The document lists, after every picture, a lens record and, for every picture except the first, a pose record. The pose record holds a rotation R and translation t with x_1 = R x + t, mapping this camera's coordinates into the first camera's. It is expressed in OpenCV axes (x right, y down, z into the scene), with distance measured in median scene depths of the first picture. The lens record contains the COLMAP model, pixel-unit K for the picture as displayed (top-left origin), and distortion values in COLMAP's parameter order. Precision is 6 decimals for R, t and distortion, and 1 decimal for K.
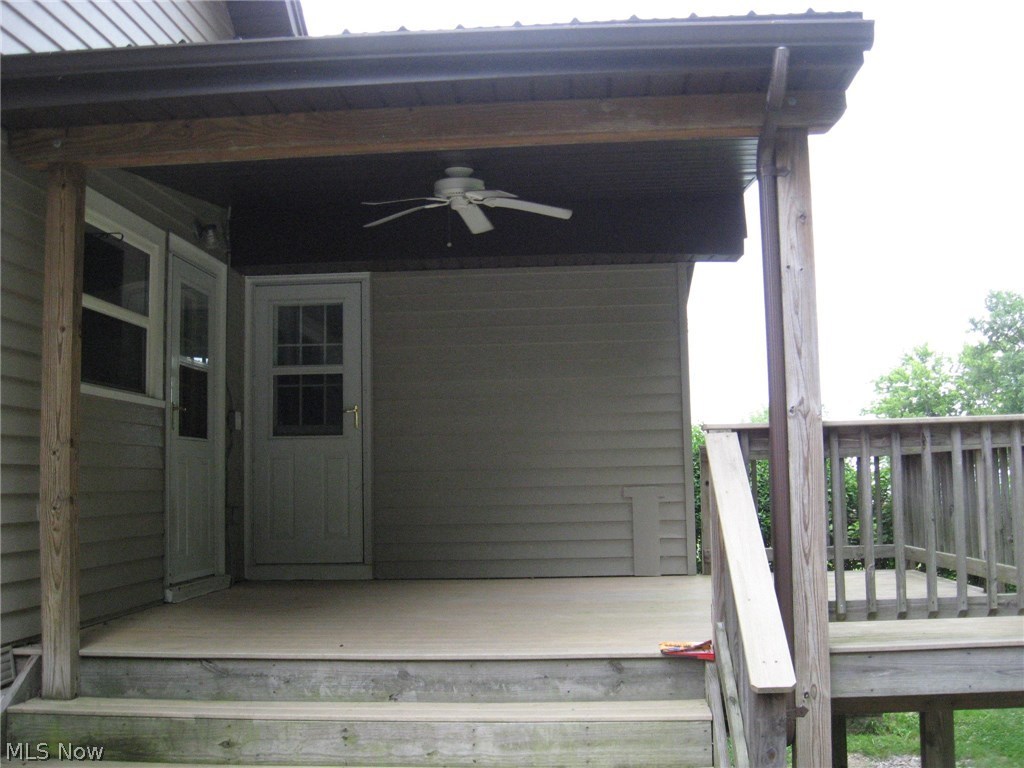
lens RADIAL K [[1063.5, 0, 513.8], [0, 1063.5, 383.1], [0, 0, 1]] dist [-0.124823, 0.000000]
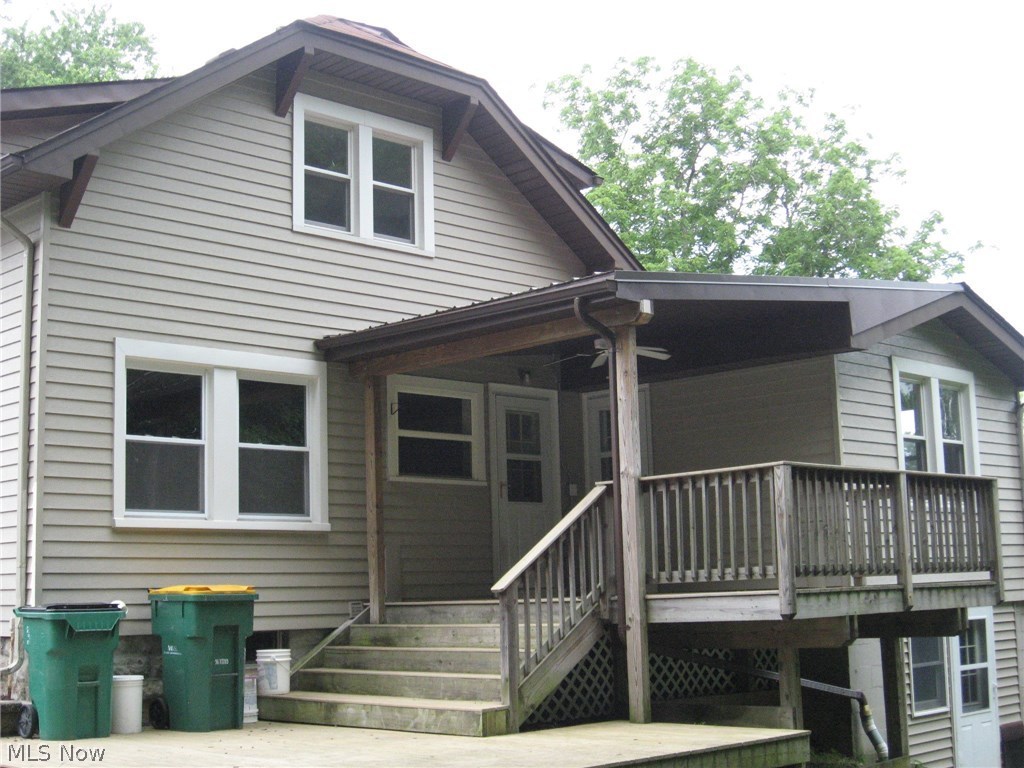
lens RADIAL K [[1420.1, 0, 510.9], [0, 1420.1, 383.8], [0, 0, 1]] dist [-0.107251, 0.000000]
pose [[0.758565, -0.097786, -0.644218, 1.741255], [0.074347, 0.995207, -0.063519, 0.010943], [0.647342, 0.000287, 0.762199, -1.092806]]
